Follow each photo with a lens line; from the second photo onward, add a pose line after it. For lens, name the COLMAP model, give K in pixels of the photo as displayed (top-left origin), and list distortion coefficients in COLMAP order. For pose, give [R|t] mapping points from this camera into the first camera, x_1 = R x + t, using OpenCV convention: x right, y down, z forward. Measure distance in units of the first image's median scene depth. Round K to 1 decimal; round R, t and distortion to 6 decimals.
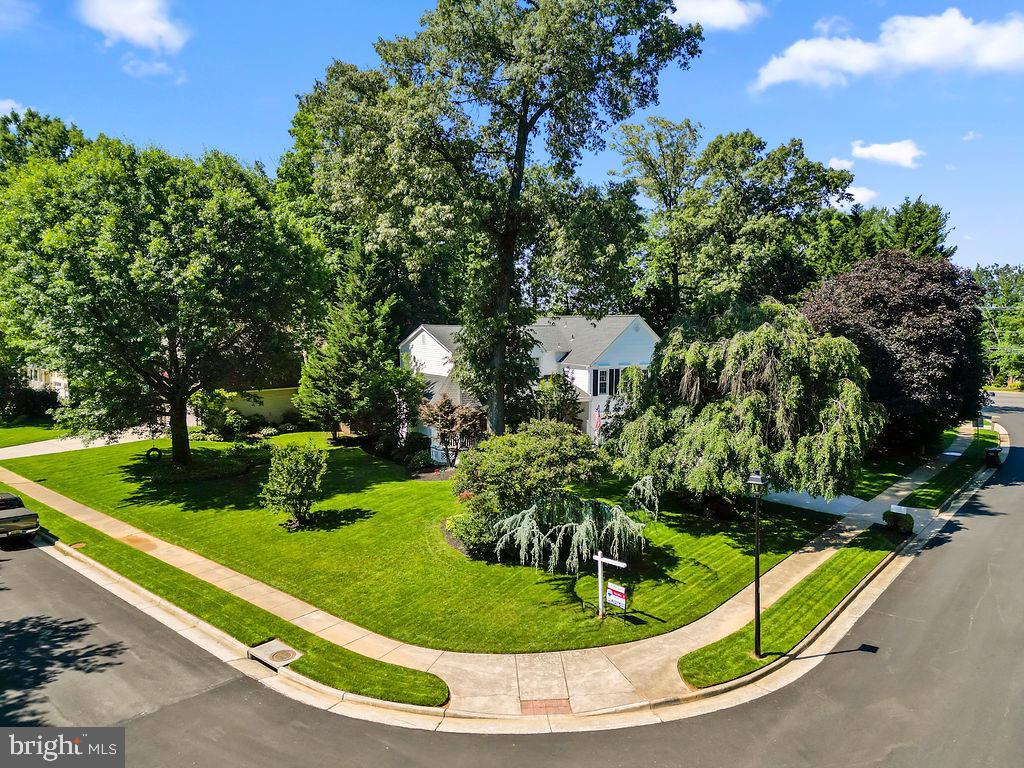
lens RADIAL K [[709.1, 0, 515.0], [0, 709.1, 381.3], [0, 0, 1]] dist [0.052782, -0.051031]
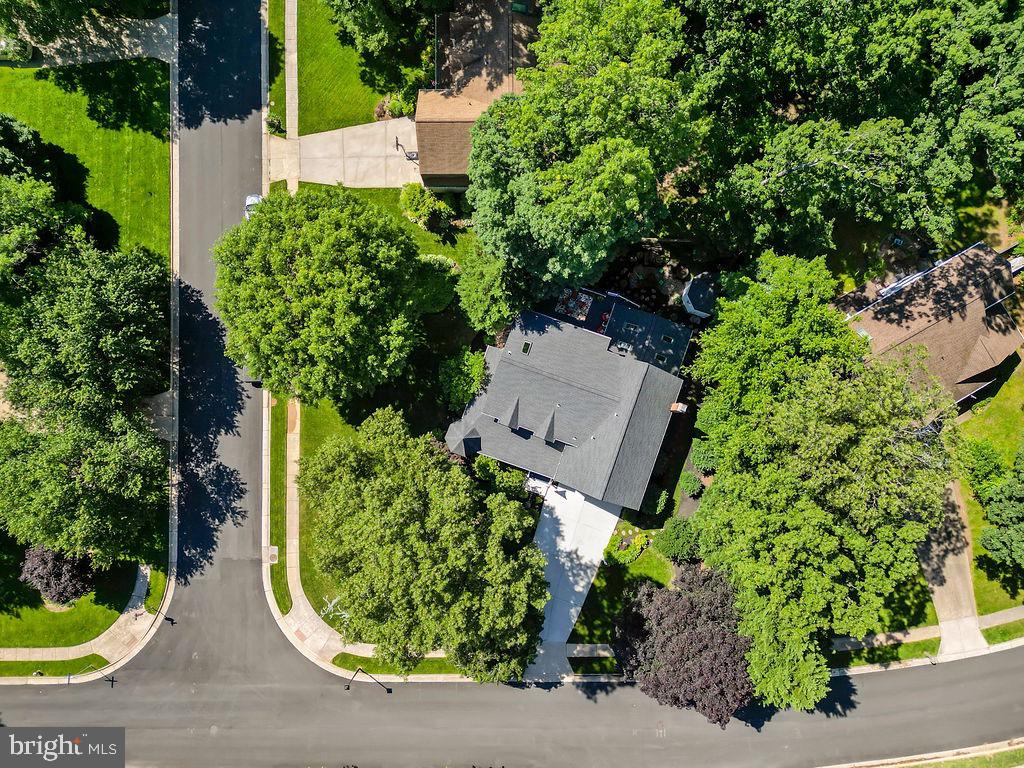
lens RADIAL K [[709.1, 0, 509.5], [0, 709.1, 382.7], [0, 0, 1]] dist [0.052782, -0.051031]
pose [[0.656111, 0.753529, -0.041377, -0.050150], [-0.064849, 0.110921, 0.991711, -1.974029], [0.751873, -0.647990, 0.121642, 1.236678]]
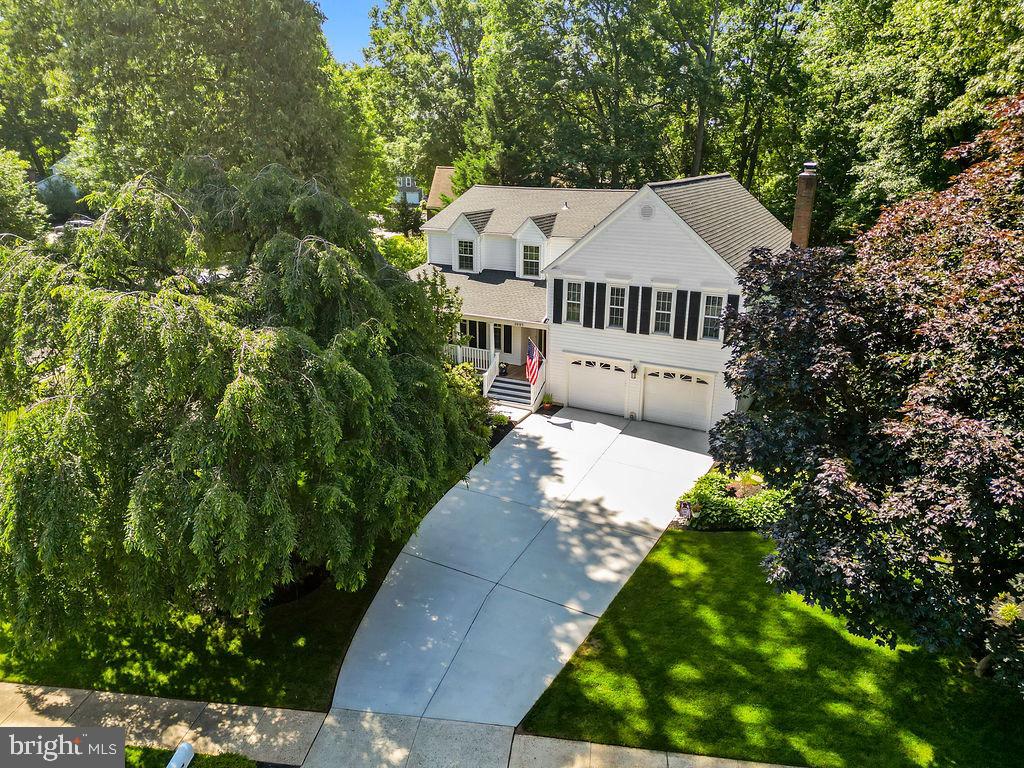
lens RADIAL K [[709.1, 0, 510.3], [0, 709.1, 380.7], [0, 0, 1]] dist [0.052782, -0.051031]
pose [[0.543835, 0.259314, -0.798123, 0.824125], [-0.076640, 0.962433, 0.260477, -0.120610], [0.835685, -0.080488, 0.543279, 0.899120]]
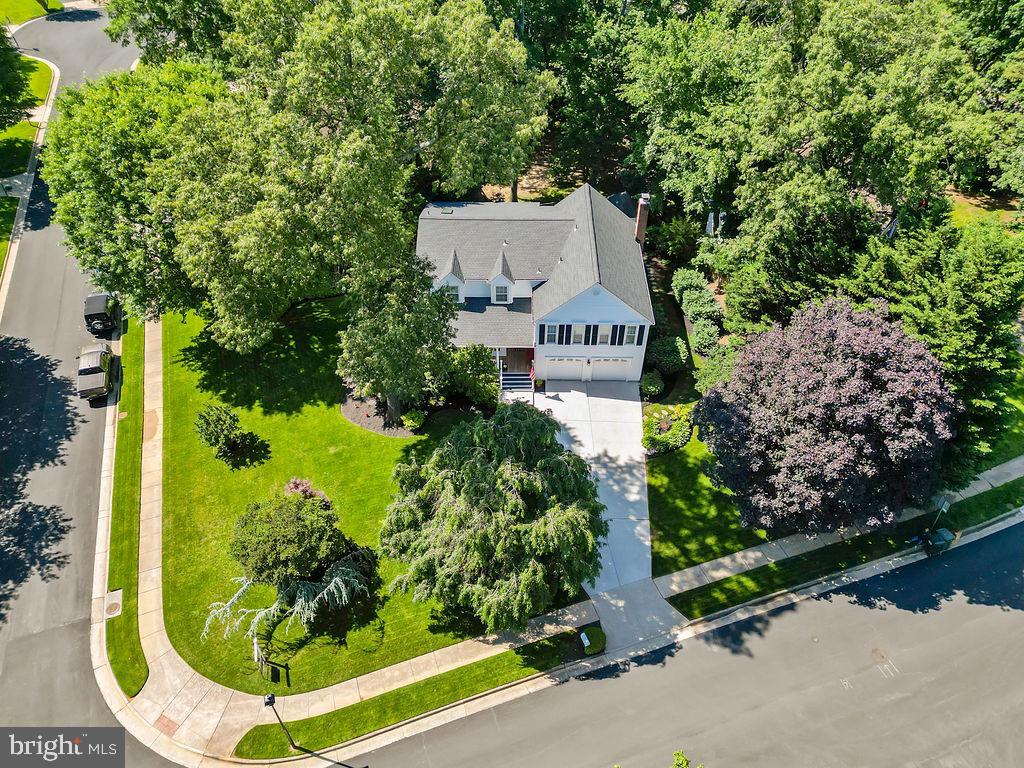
lens RADIAL K [[709.1, 0, 518.3], [0, 709.1, 380.3], [0, 0, 1]] dist [0.052782, -0.051031]
pose [[0.864486, 0.348522, -0.362211, 0.675894], [-0.043201, 0.769442, 0.637254, -0.841818], [0.500797, -0.535249, 0.680228, 0.355416]]
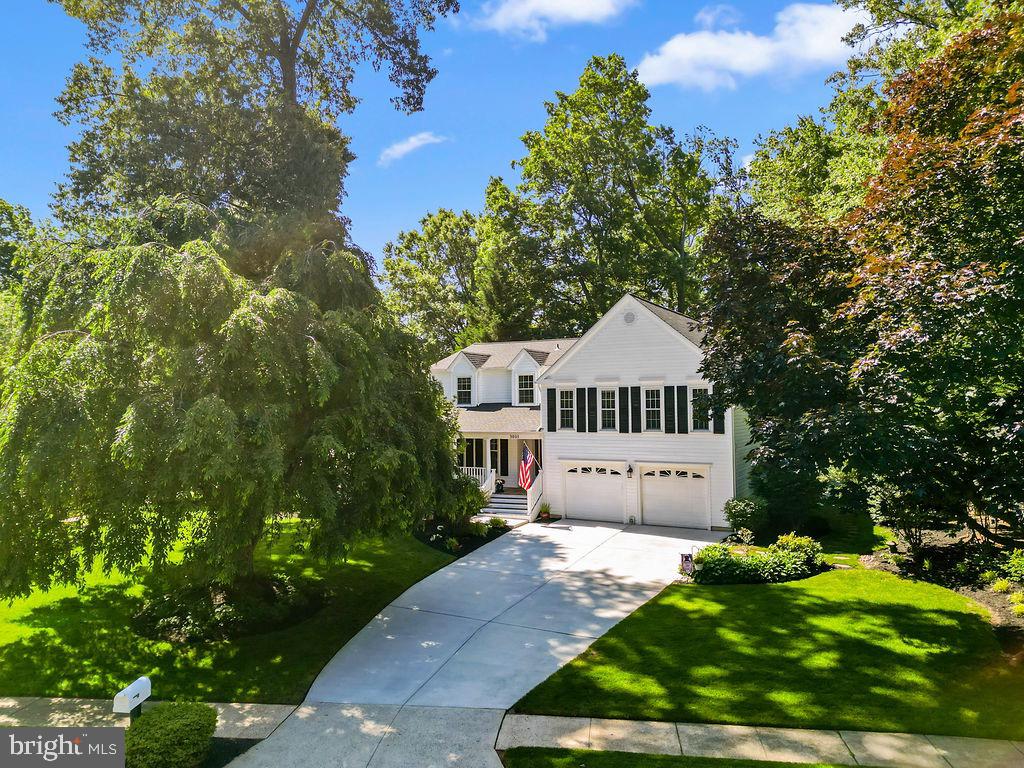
lens RADIAL K [[692.8, 0, 510.8], [0, 692.8, 377.3], [0, 0, 1]] dist [0.035842, -0.004683]
pose [[0.548098, -0.050888, -0.834865, 0.846440], [-0.064958, 0.992543, -0.103145, 0.054485], [0.833888, 0.110764, 0.540705, 0.902423]]
